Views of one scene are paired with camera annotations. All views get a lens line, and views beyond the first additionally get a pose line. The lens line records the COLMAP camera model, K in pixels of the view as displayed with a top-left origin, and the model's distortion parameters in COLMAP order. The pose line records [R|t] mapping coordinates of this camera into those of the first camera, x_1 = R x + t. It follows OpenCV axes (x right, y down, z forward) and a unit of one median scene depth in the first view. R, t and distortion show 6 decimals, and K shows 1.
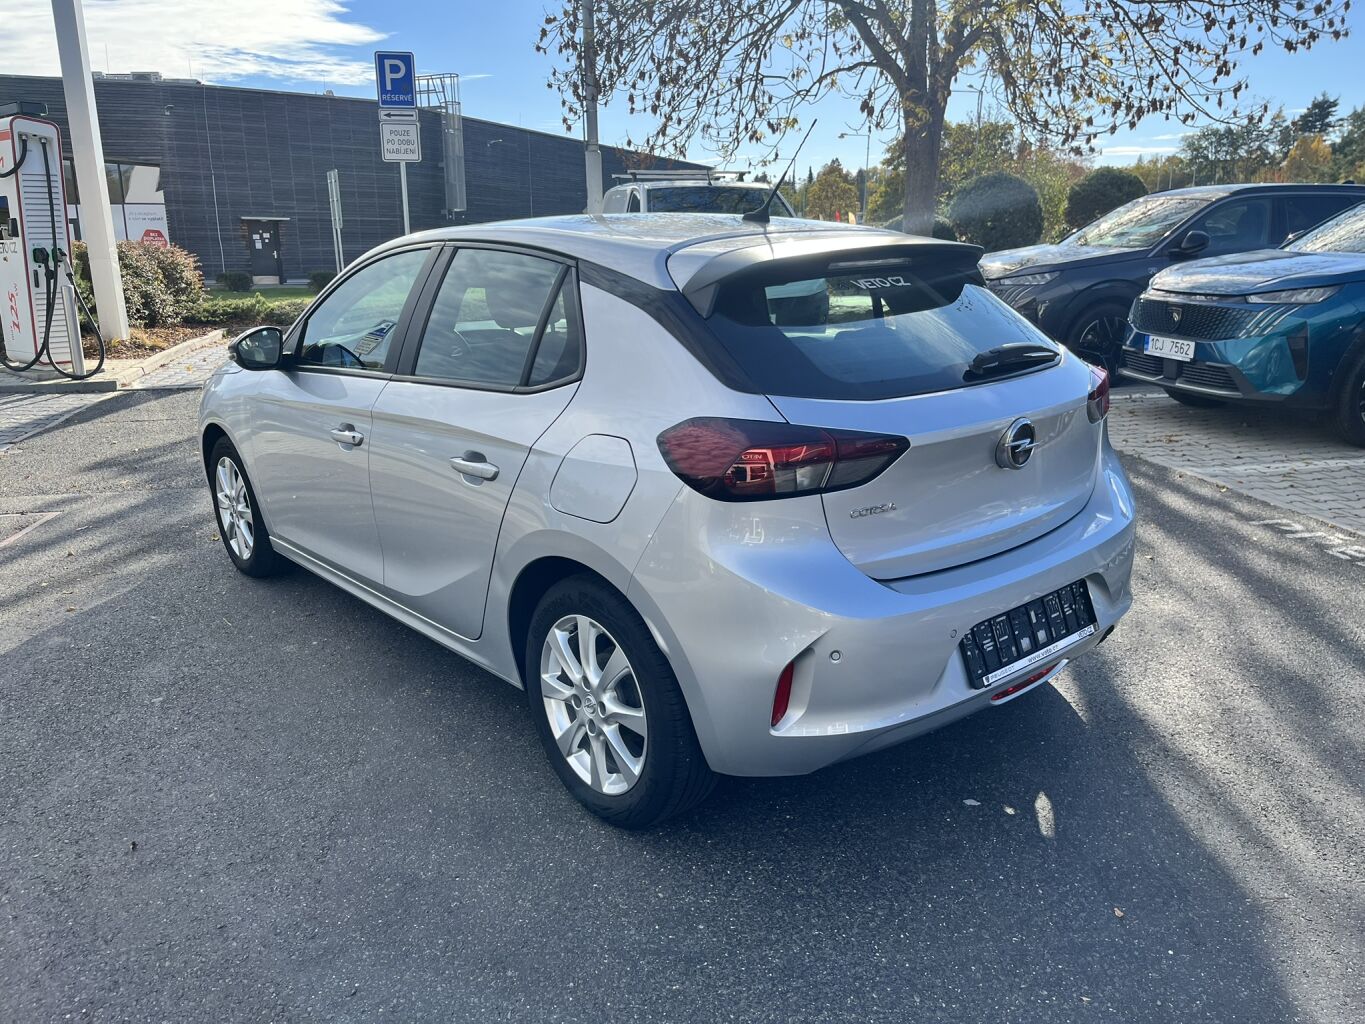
lens RADIAL K [[1027.2, 0, 690.8], [0, 1027.2, 509.6], [0, 0, 1]] dist [0.077683, -0.114241]
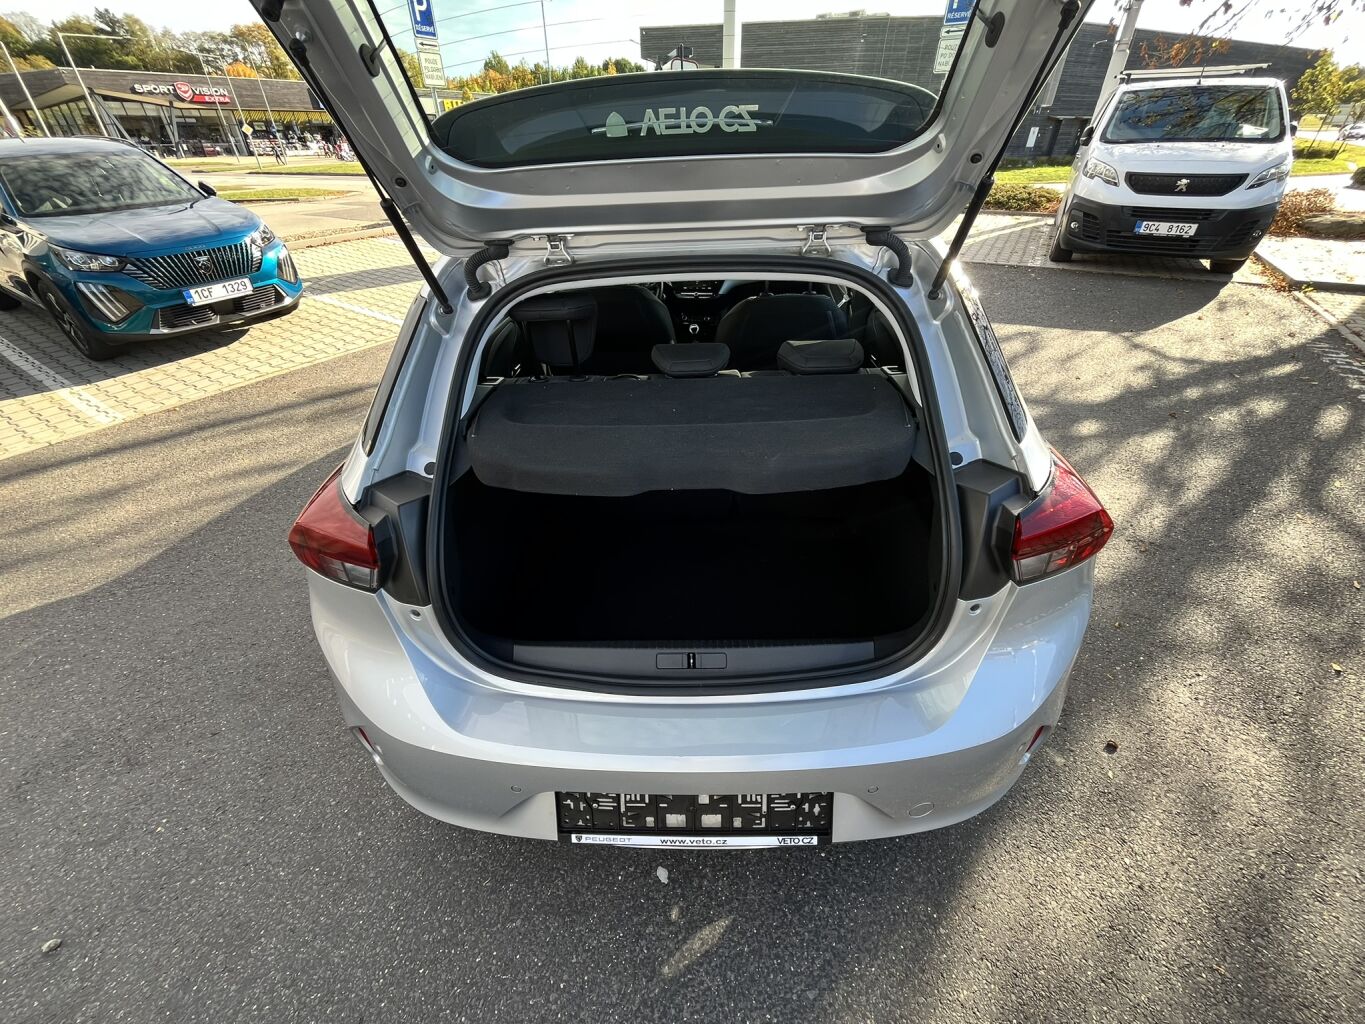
lens RADIAL K [[554.7, 0, 682.5], [0, 554.7, 512.0], [0, 0, 1]] dist [-0.001486, -0.000338]
pose [[0.746059, 0.372705, -0.551802, 0.080055], [-0.160500, 0.904902, 0.394198, -0.044129], [0.646247, -0.205531, 0.734930, 0.122707]]
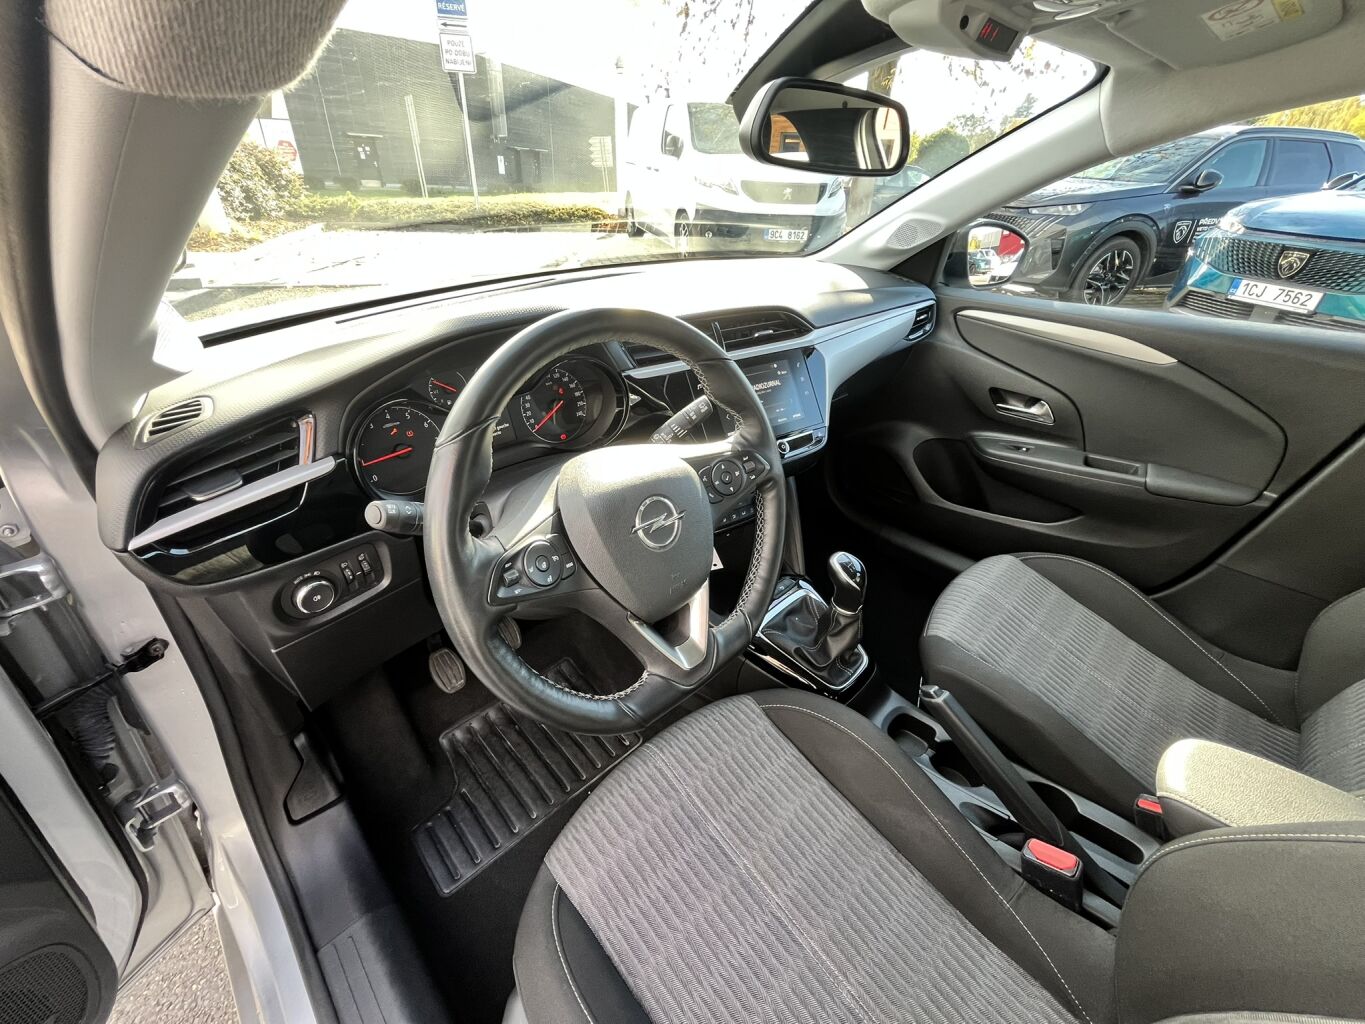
lens RADIAL K [[563.9, 0, 682.5], [0, 563.9, 512.0], [0, 0, 1]] dist [-0.002009, -0.000270]
pose [[0.997480, 0.008002, 0.070495, -0.067386], [-0.027879, 0.957902, 0.285739, -0.047344], [-0.065241, -0.286984, 0.955711, 0.231084]]
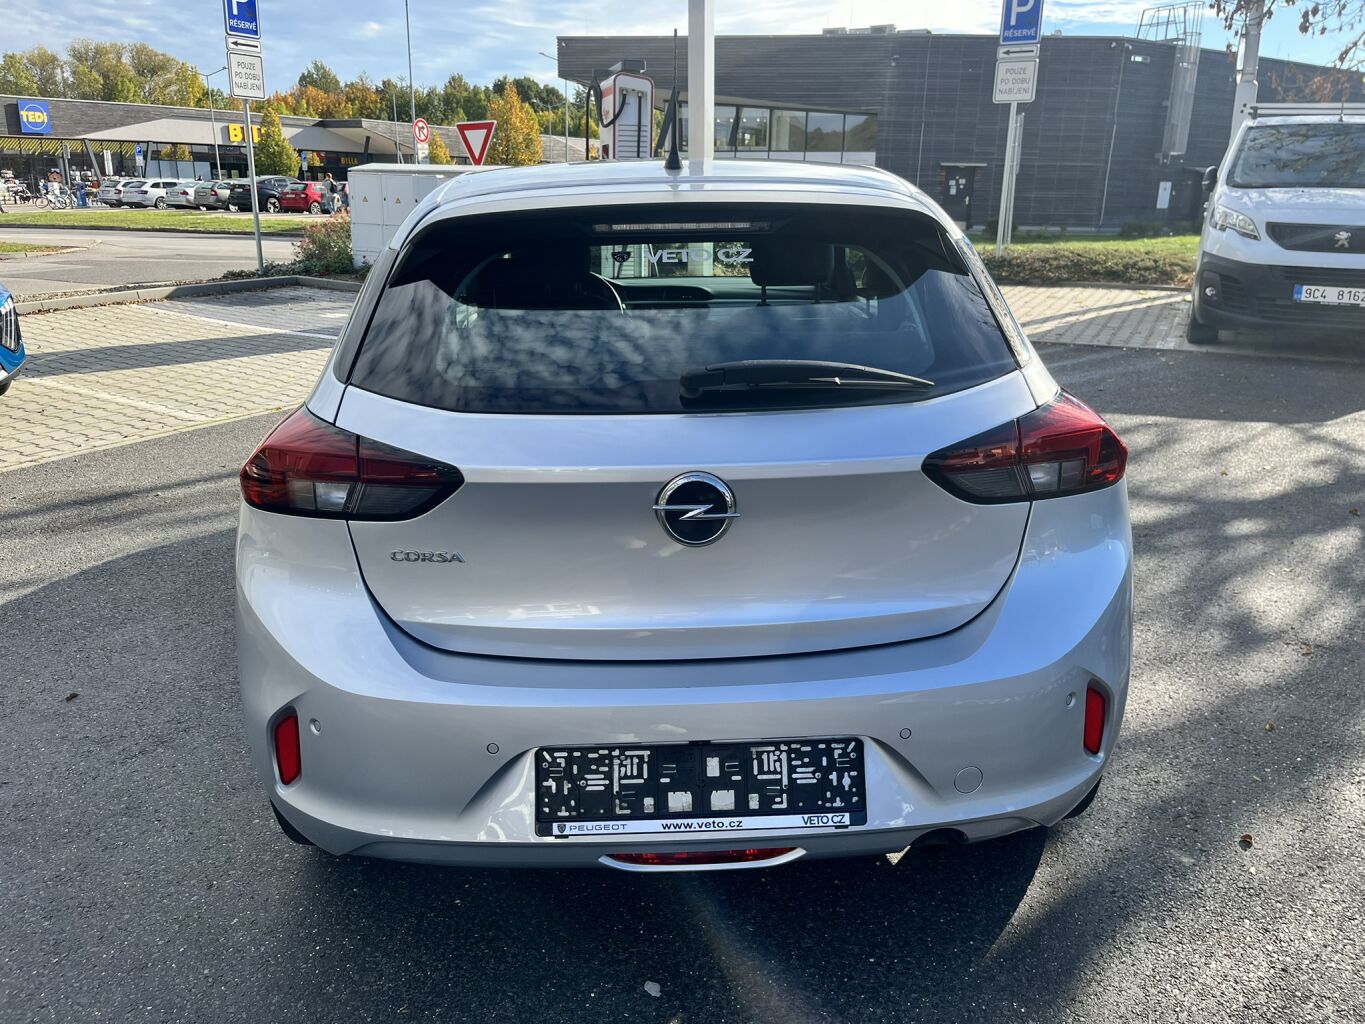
lens RADIAL K [[1027.2, 0, 690.8], [0, 1027.2, 509.6], [0, 0, 1]] dist [0.077683, -0.114241]
pose [[0.787851, 0.196219, -0.583771, 0.115030], [-0.168110, 0.980408, 0.102659, -0.021496], [0.592478, 0.017258, 0.805402, 0.076374]]
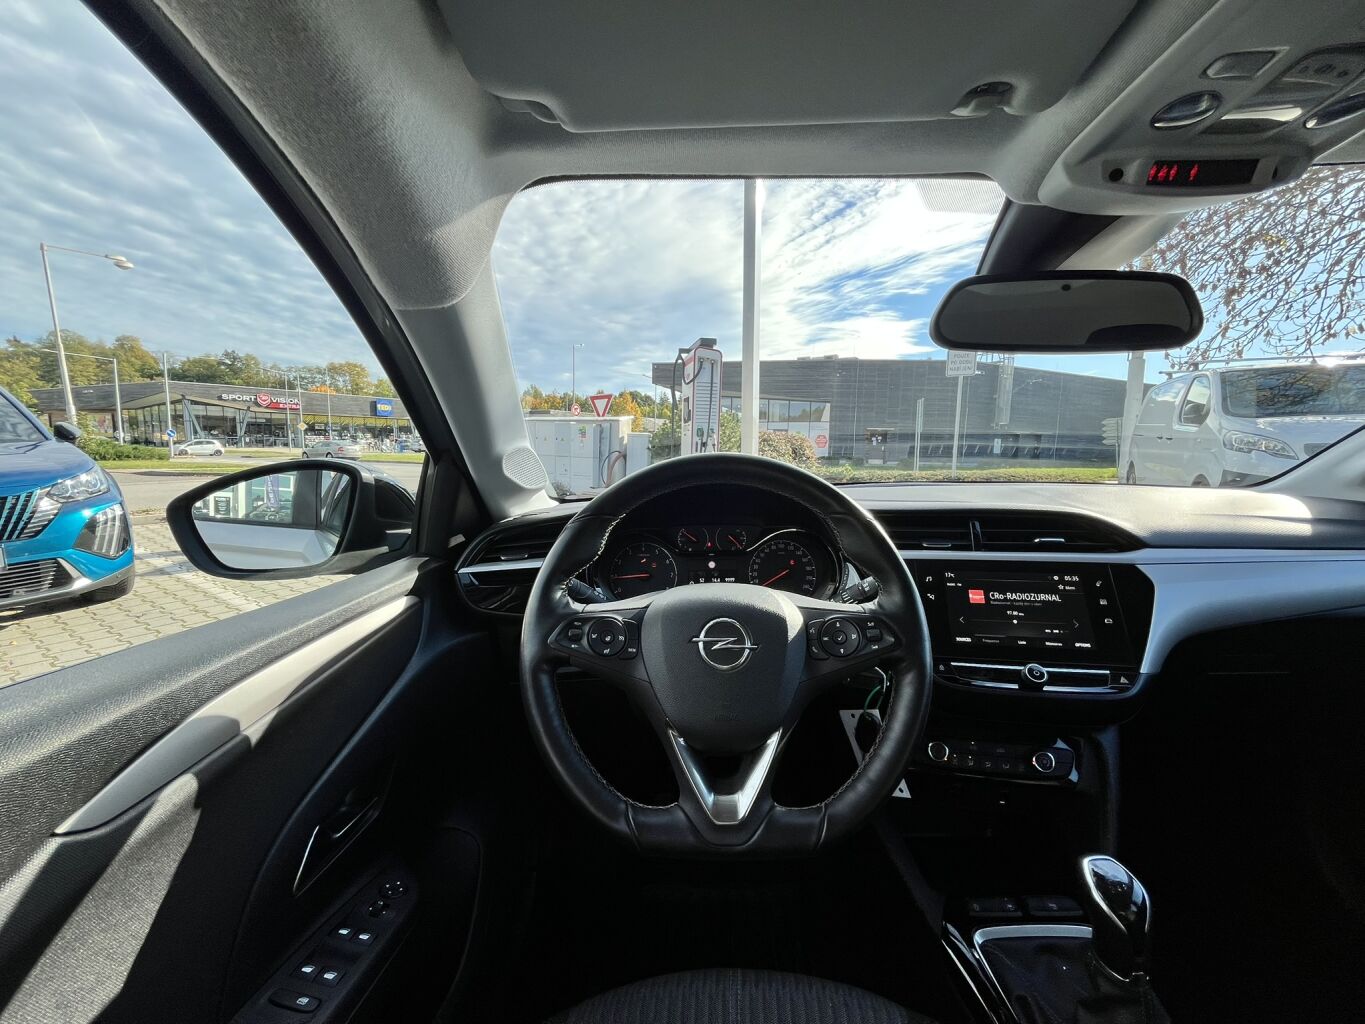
lens RADIAL K [[558.8, 0, 680.7], [0, 558.8, 514.3], [0, 0, 1]] dist [0.000754, -0.000455]
pose [[0.745053, 0.097431, -0.659850, -0.046361], [-0.182006, 0.981429, -0.060594, -0.041995], [0.641692, 0.165242, 0.748950, 0.235232]]
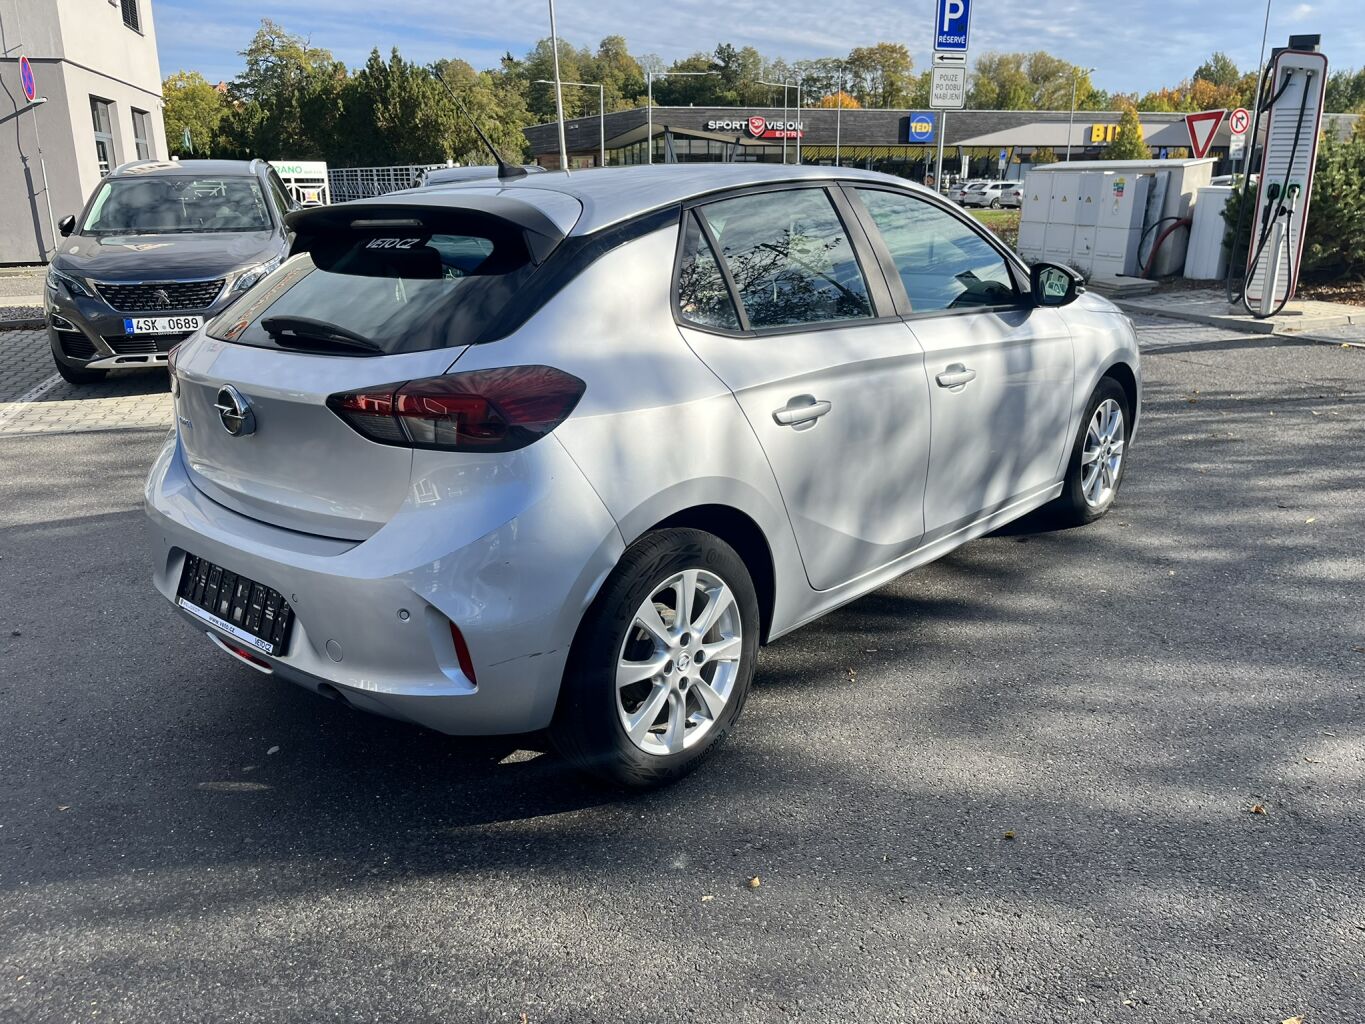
lens RADIAL K [[1029.2, 0, 687.6], [0, 1029.2, 501.5], [0, 0, 1]] dist [0.066839, -0.092203]
pose [[0.140013, 0.293643, -0.945606, 0.219536], [-0.239920, 0.936614, 0.255327, -0.055588], [0.960643, 0.191121, 0.201589, 0.202552]]
